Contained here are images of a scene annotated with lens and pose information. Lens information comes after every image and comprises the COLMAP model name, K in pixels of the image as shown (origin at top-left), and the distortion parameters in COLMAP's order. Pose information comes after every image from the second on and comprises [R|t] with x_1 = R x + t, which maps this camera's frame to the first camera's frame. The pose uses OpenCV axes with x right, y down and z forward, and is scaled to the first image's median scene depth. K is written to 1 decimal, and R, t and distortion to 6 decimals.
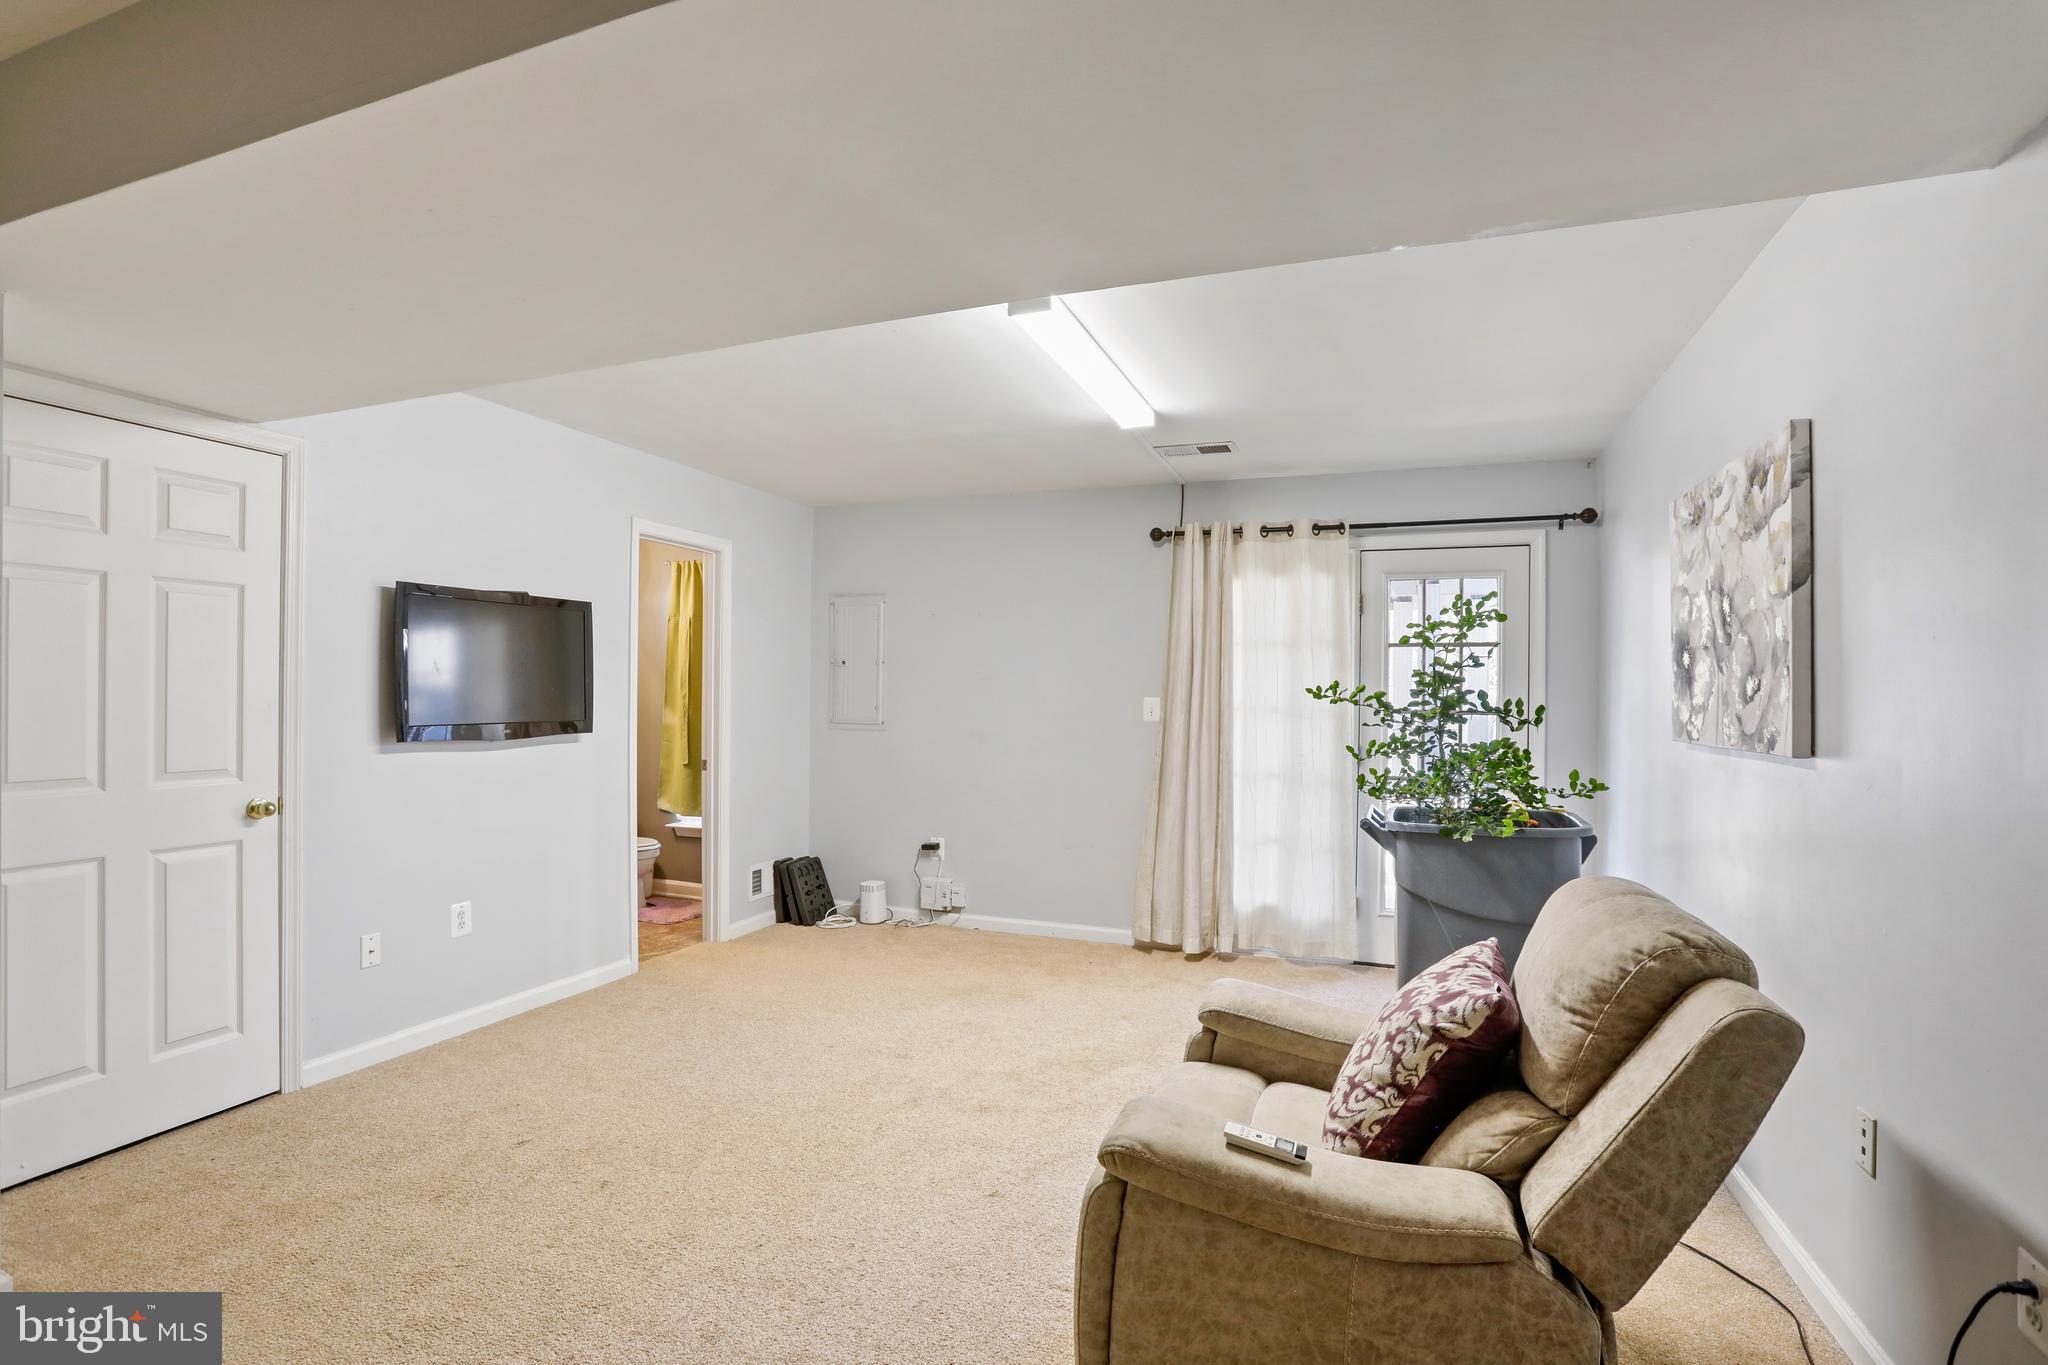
lens RADIAL K [[971.0, 0, 1002.7], [0, 971.0, 689.2], [0, 0, 1]] dist [-0.087494, 0.042242]
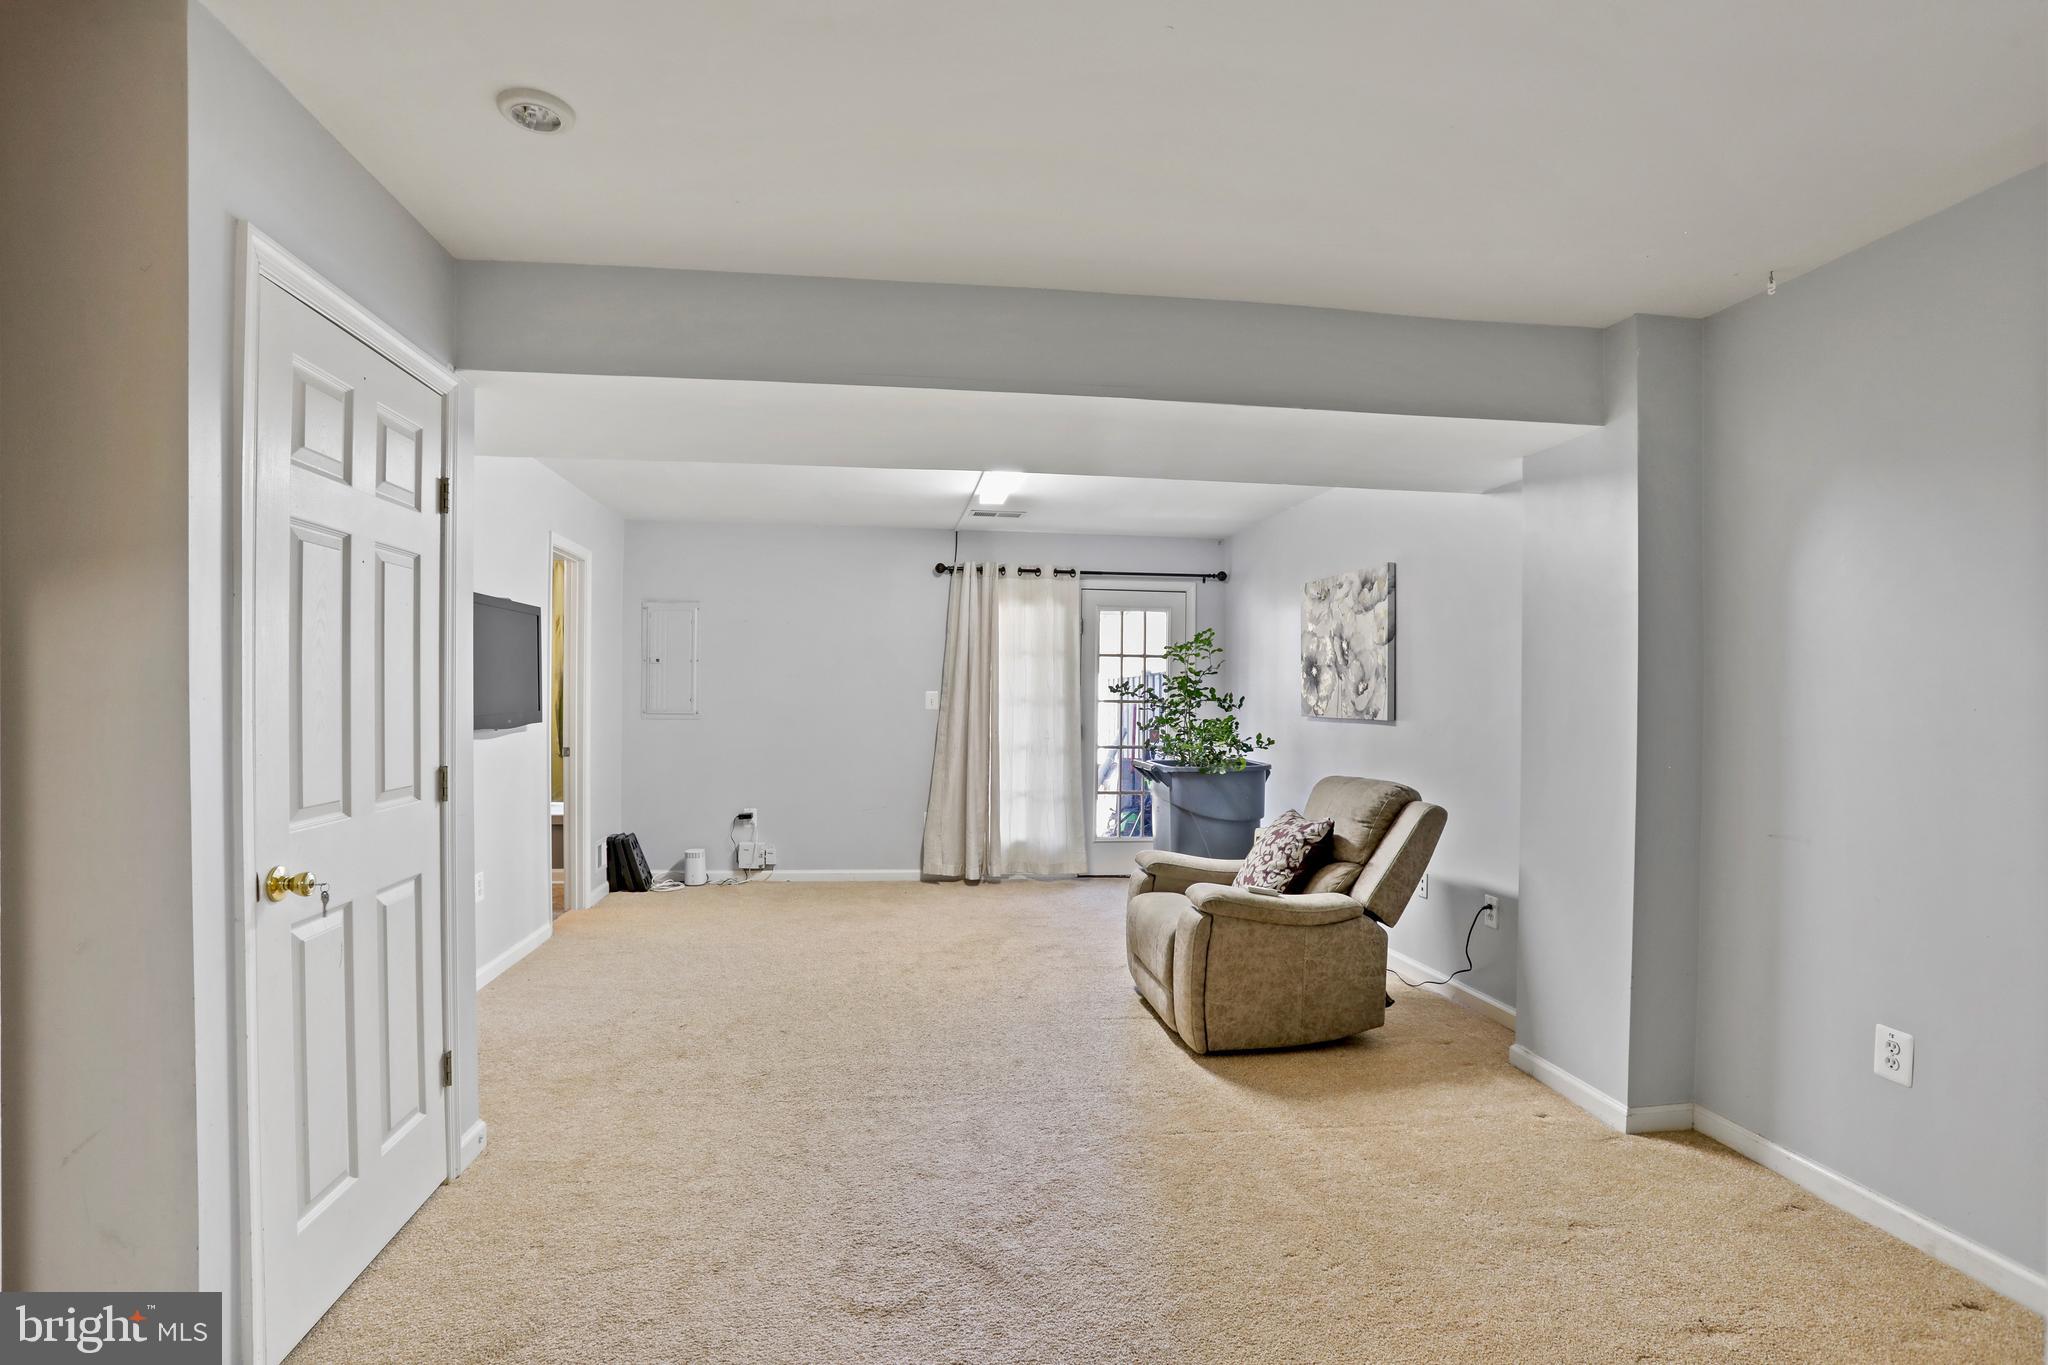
lens RADIAL K [[971.0, 0, 1002.7], [0, 971.0, 689.2], [0, 0, 1]] dist [-0.087494, 0.042242]
pose [[0.879992, 0.001207, 0.474987, -0.747711], [-0.005294, 0.999960, 0.007267, -0.007809], [-0.474959, -0.008910, 0.879963, -0.396229]]
